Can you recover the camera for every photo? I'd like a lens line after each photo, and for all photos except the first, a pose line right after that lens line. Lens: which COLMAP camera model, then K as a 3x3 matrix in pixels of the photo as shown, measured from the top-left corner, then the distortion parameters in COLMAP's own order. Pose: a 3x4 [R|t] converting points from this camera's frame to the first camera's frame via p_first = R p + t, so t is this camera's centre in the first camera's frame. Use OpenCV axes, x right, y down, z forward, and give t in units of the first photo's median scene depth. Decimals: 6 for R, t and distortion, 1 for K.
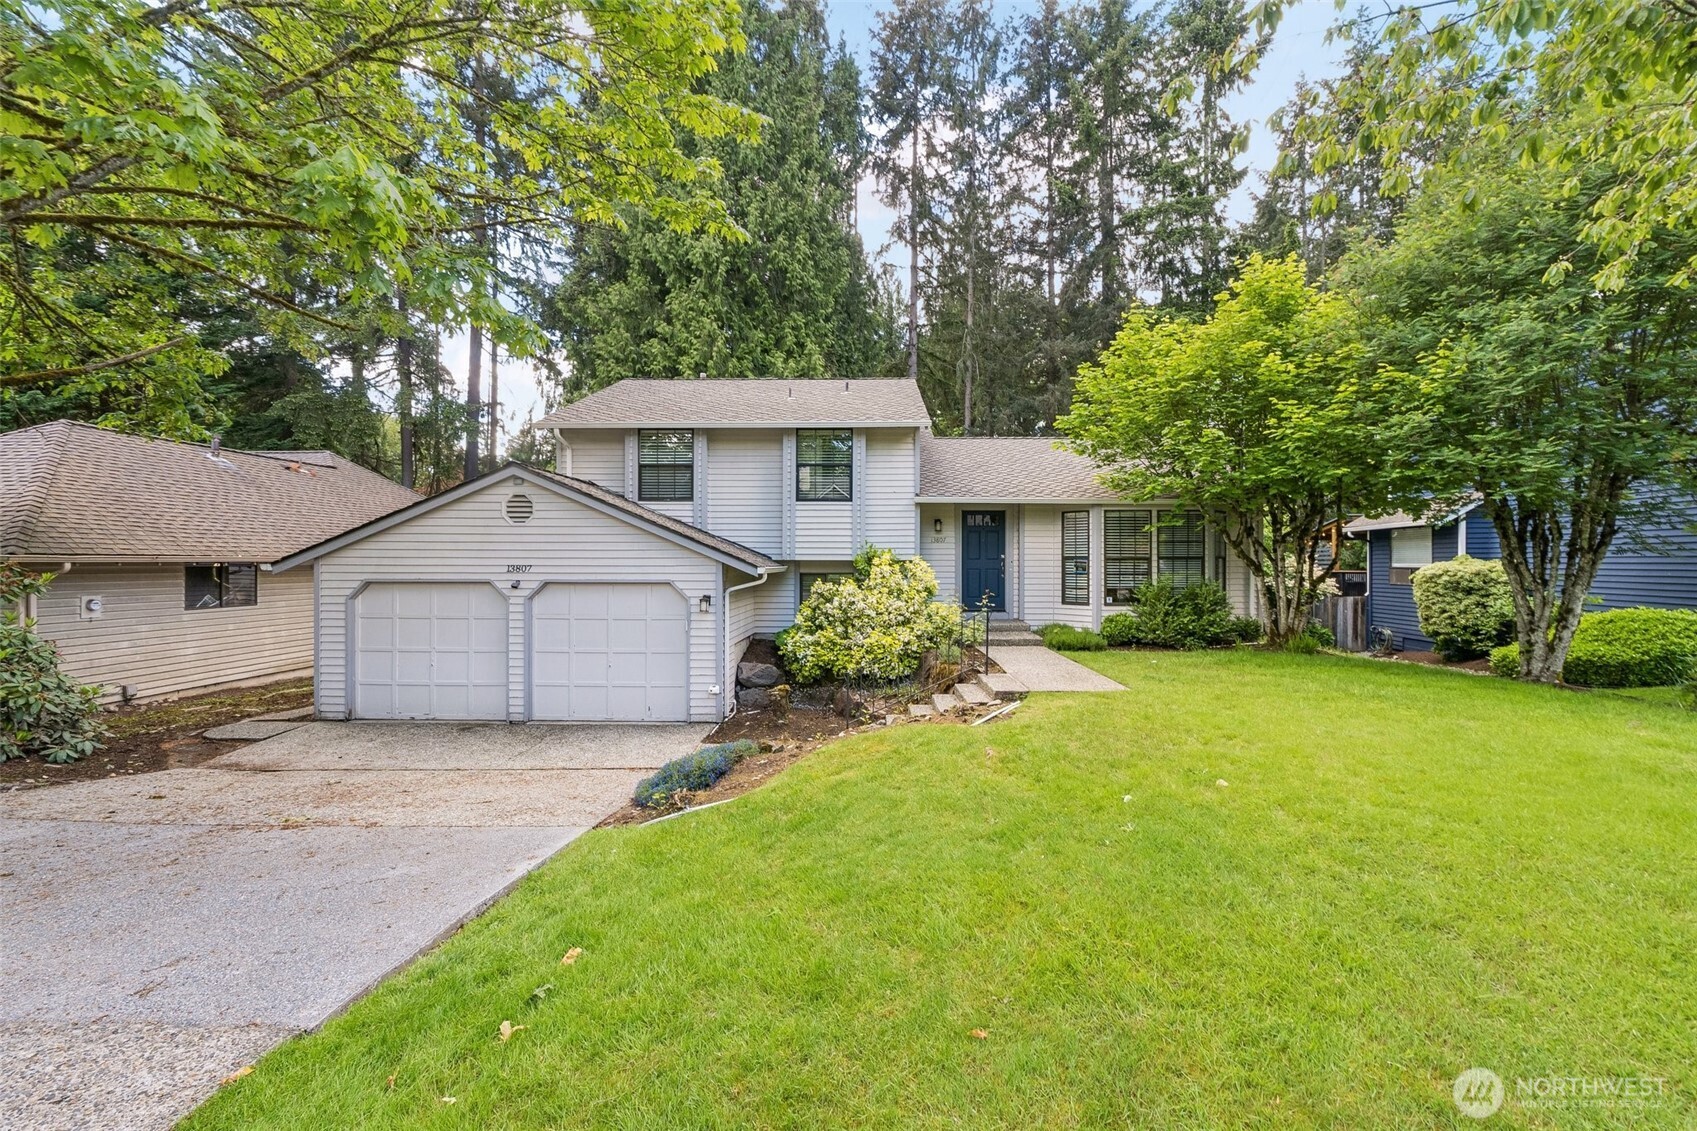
lens RADIAL K [[716.4, 0, 870.1], [0, 716.4, 570.4], [0, 0, 1]] dist [0.009029, 0.000163]
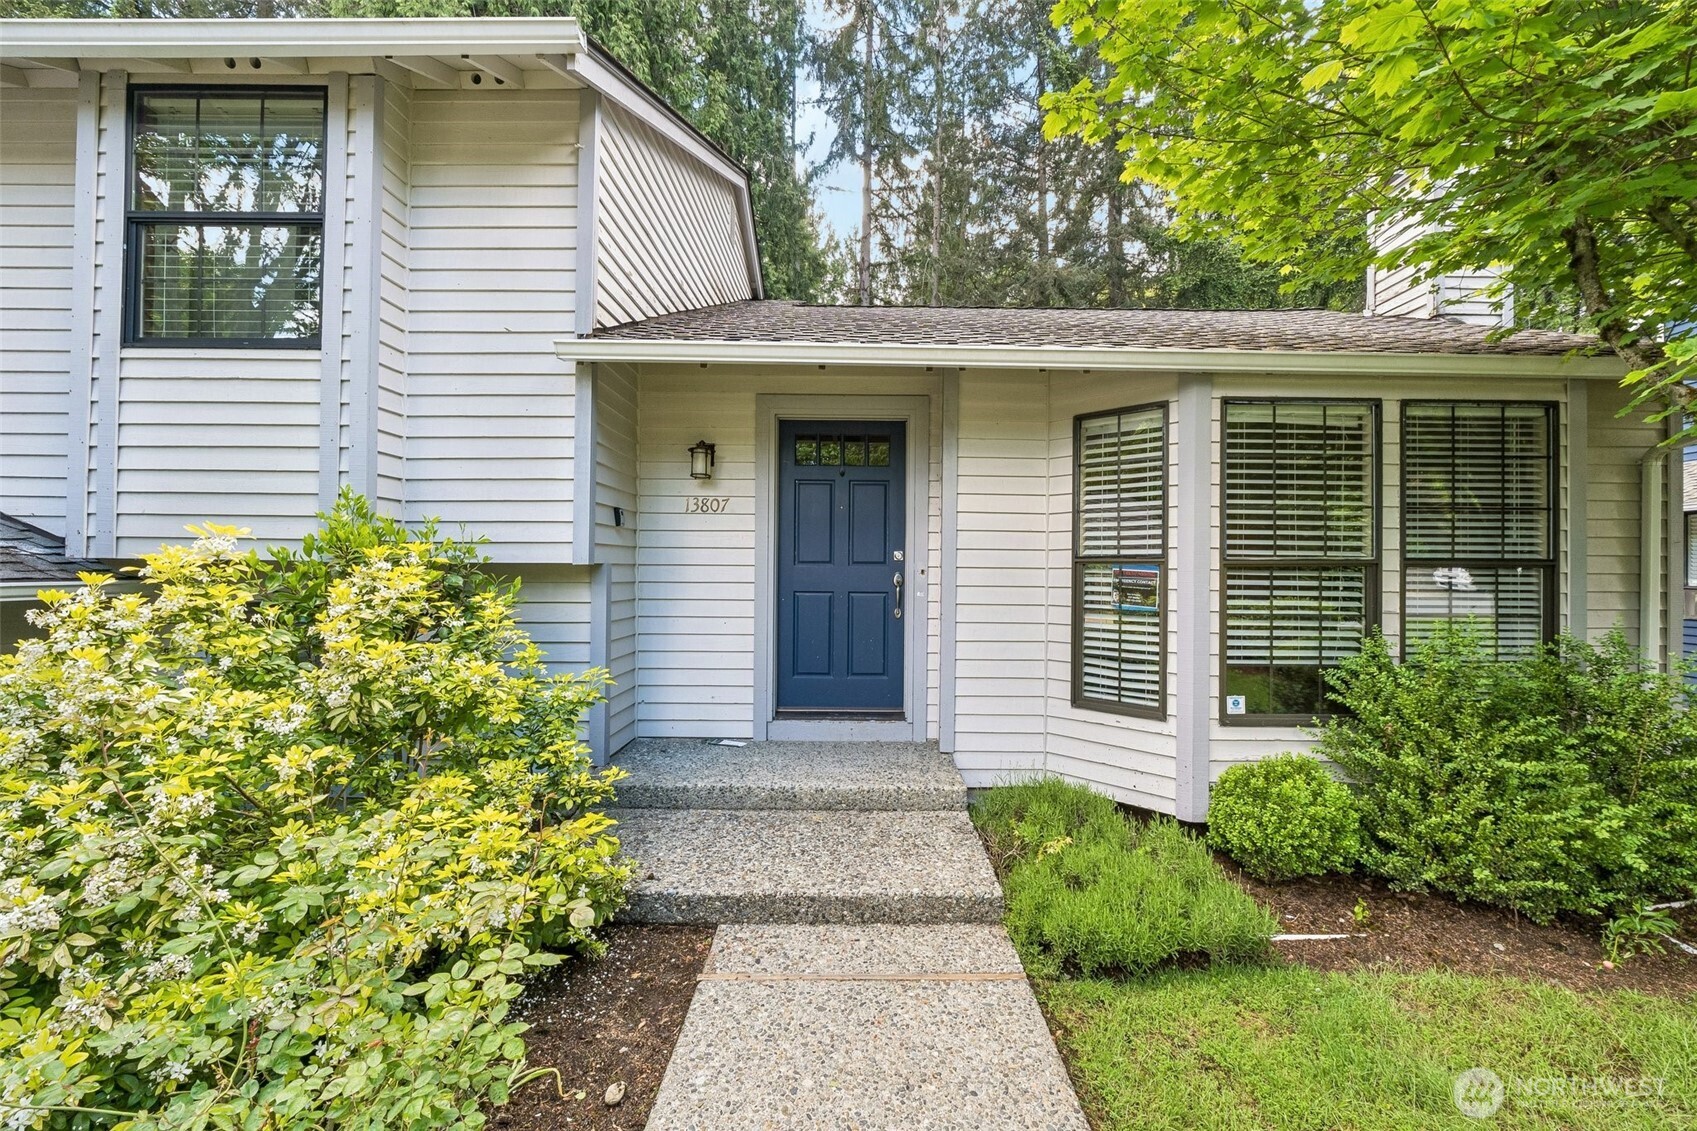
lens RADIAL K [[716.4, 0, 870.1], [0, 716.4, 570.4], [0, 0, 1]] dist [0.009029, 0.000163]
pose [[0.999867, 0.007086, 0.014698, 0.179746], [-0.006954, 0.999935, -0.009044, -0.009962], [-0.014761, 0.008941, 0.999851, 0.710107]]
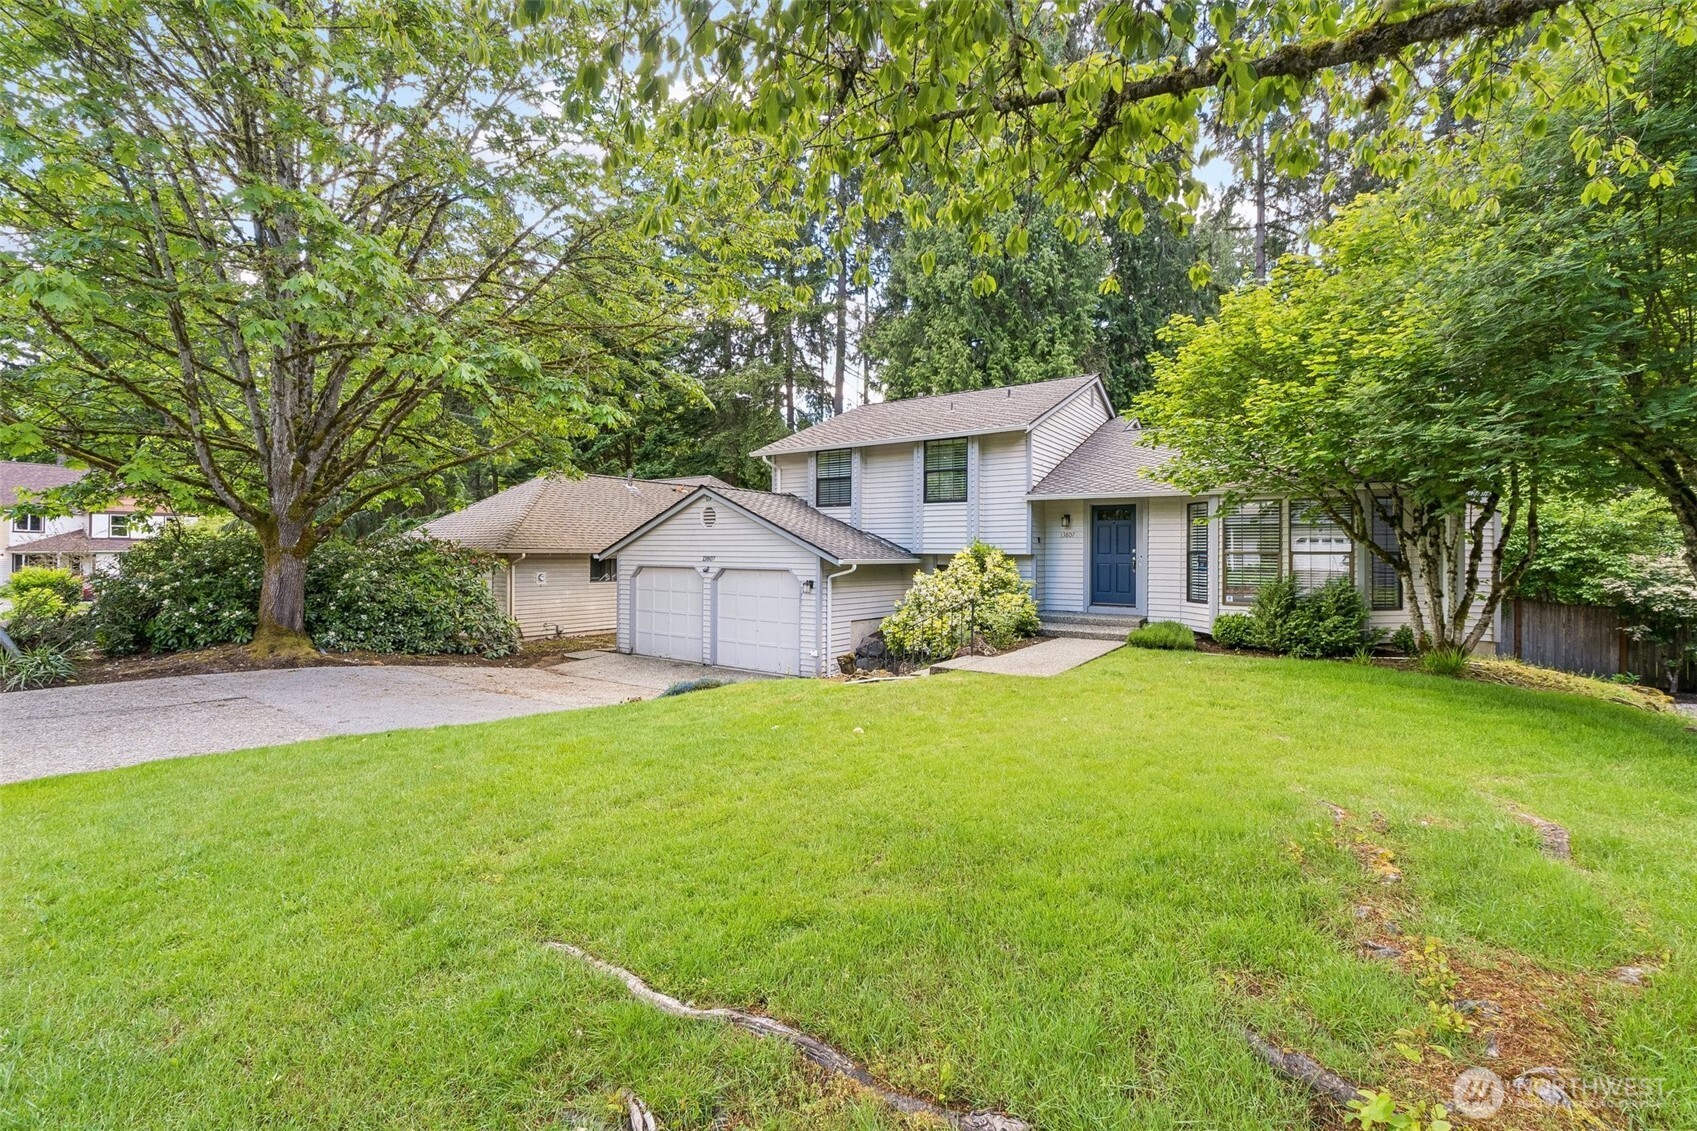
lens RADIAL K [[716.4, 0, 870.1], [0, 716.4, 570.4], [0, 0, 1]] dist [0.009029, 0.000163]
pose [[0.836850, 0.016382, -0.547187, 0.452980], [-0.012817, 0.999864, 0.010334, 0.001544], [0.547282, -0.001635, 0.836946, -0.020145]]
